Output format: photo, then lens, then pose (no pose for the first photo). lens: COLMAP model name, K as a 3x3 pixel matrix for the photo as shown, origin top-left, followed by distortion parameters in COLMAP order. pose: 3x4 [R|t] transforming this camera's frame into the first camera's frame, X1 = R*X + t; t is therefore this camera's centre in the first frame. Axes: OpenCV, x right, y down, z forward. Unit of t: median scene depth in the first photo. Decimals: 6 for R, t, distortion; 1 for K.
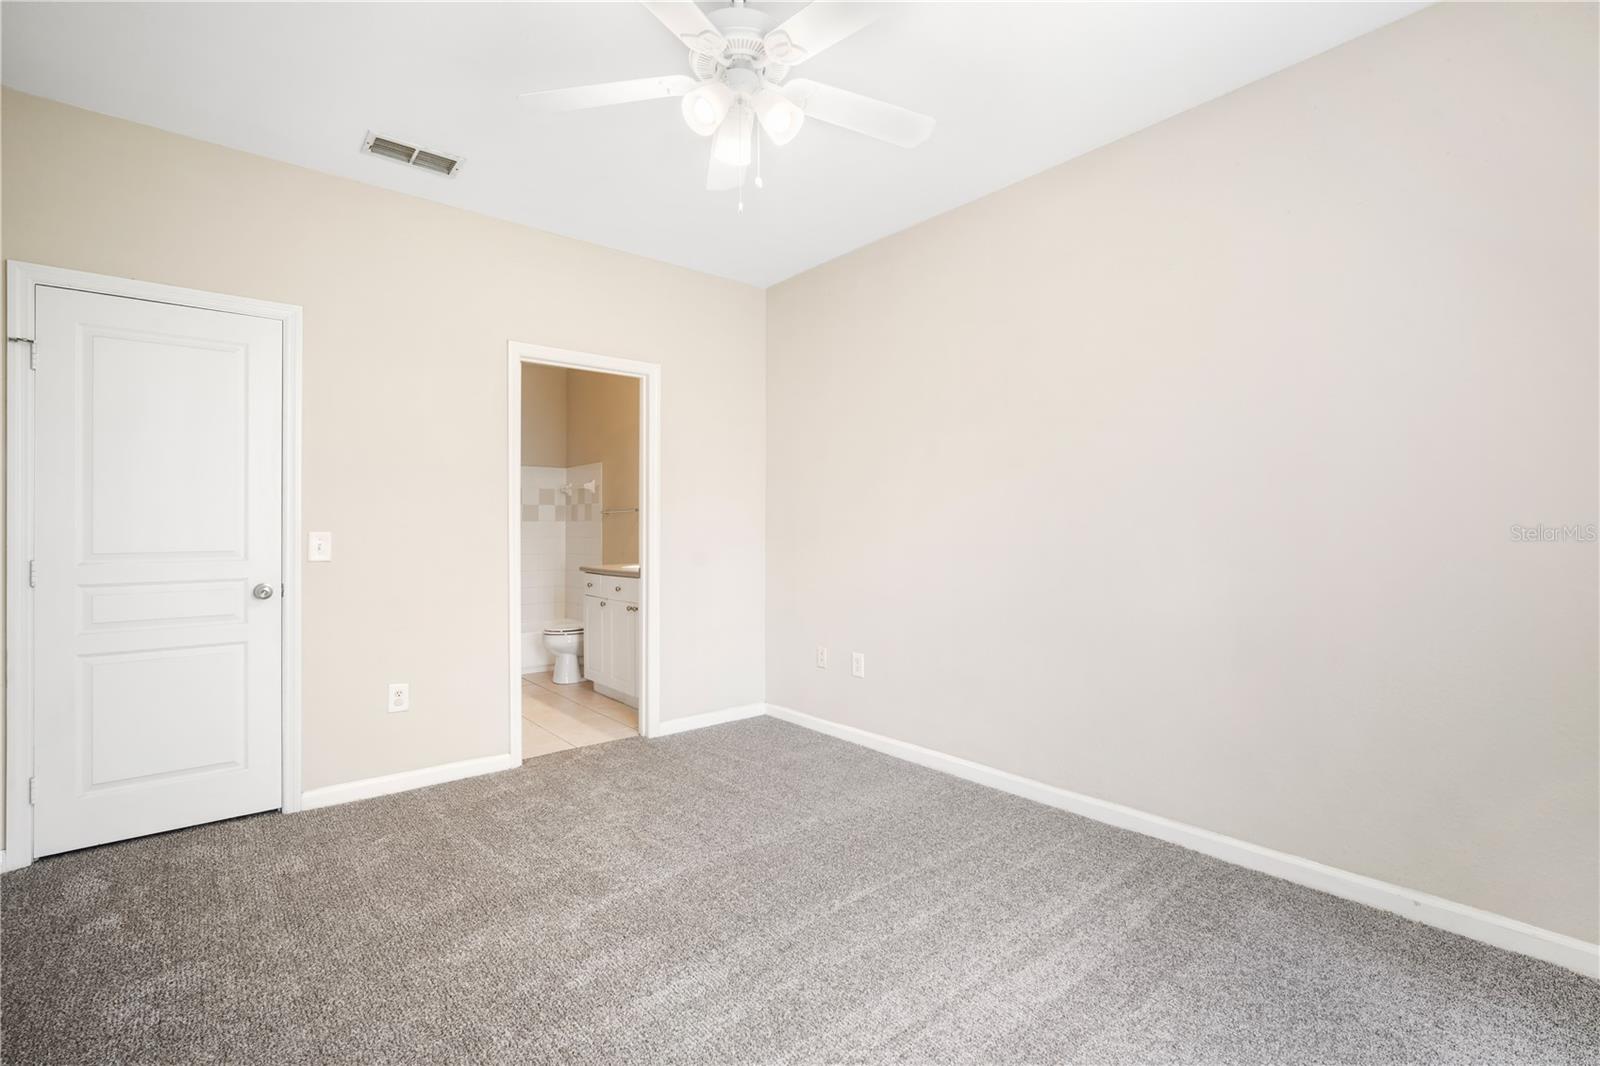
lens RADIAL K [[712.6, 0, 783.0], [0, 712.6, 529.8], [0, 0, 1]] dist [-0.014099, 0.003989]
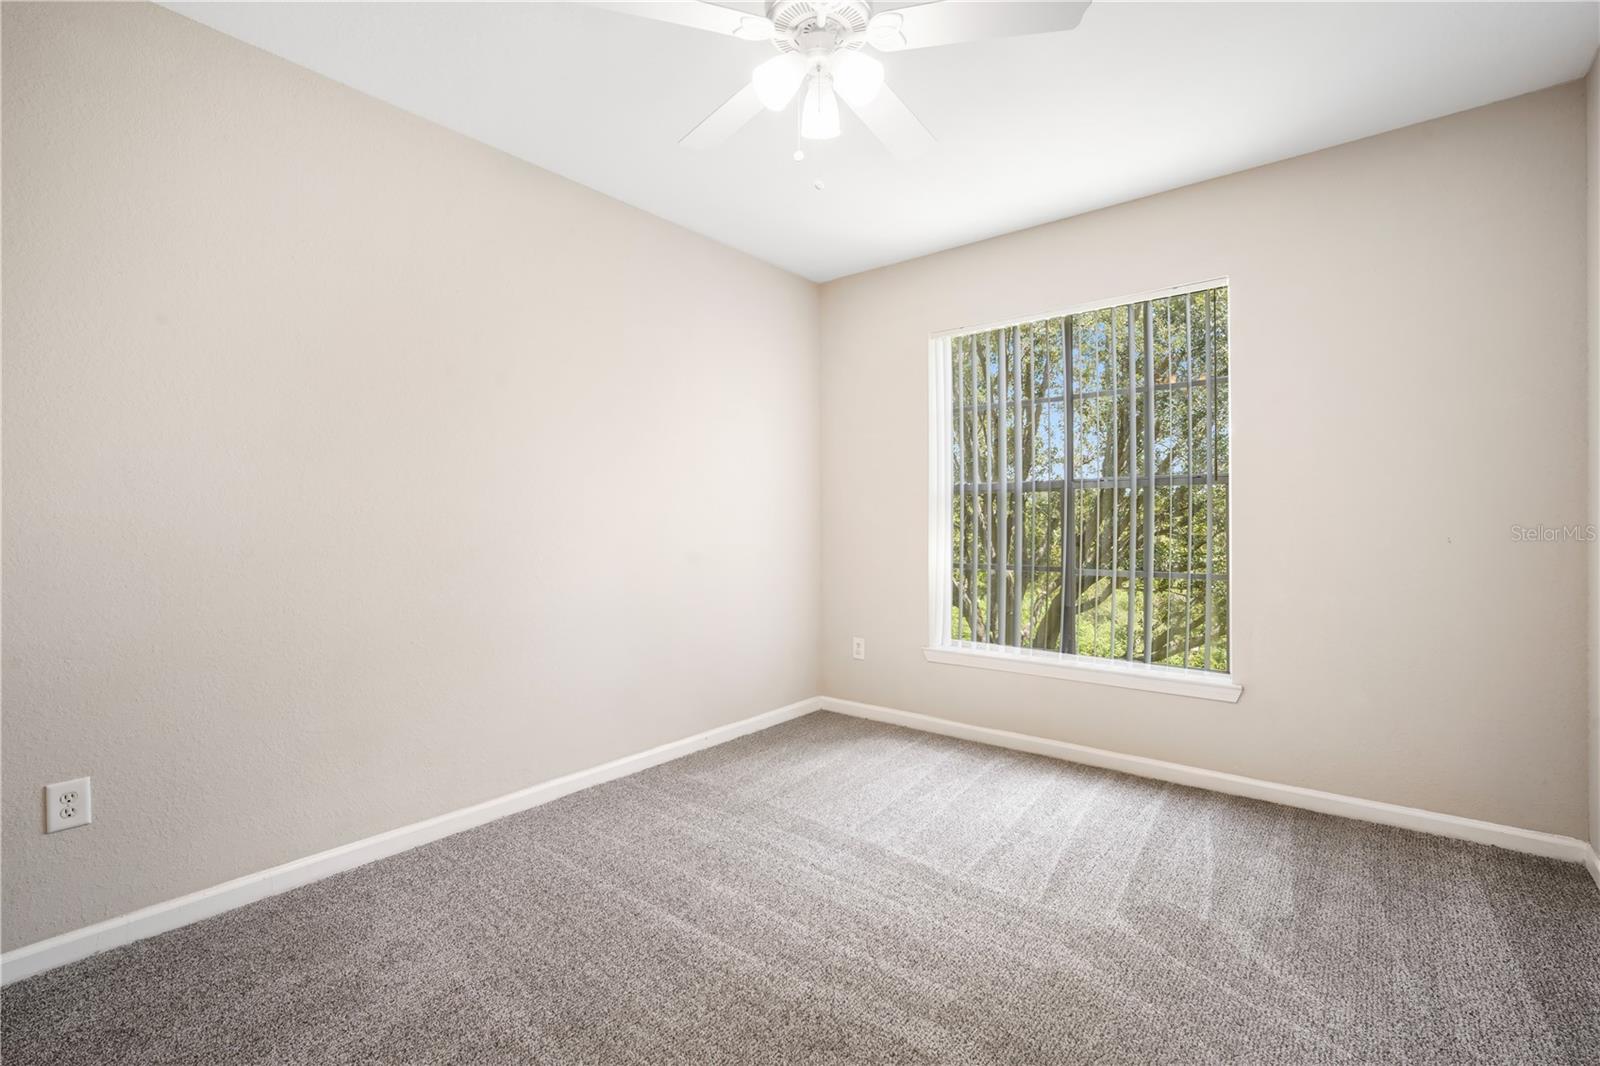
lens RADIAL K [[712.6, 0, 800.5], [0, 712.6, 532.5], [0, 0, 1]] dist [-0.014099, 0.003989]
pose [[-0.199872, -0.008126, 0.979788, -0.282982], [0.006115, 0.999936, 0.009540, -0.000997], [-0.979803, 0.007899, -0.199810, 0.353020]]
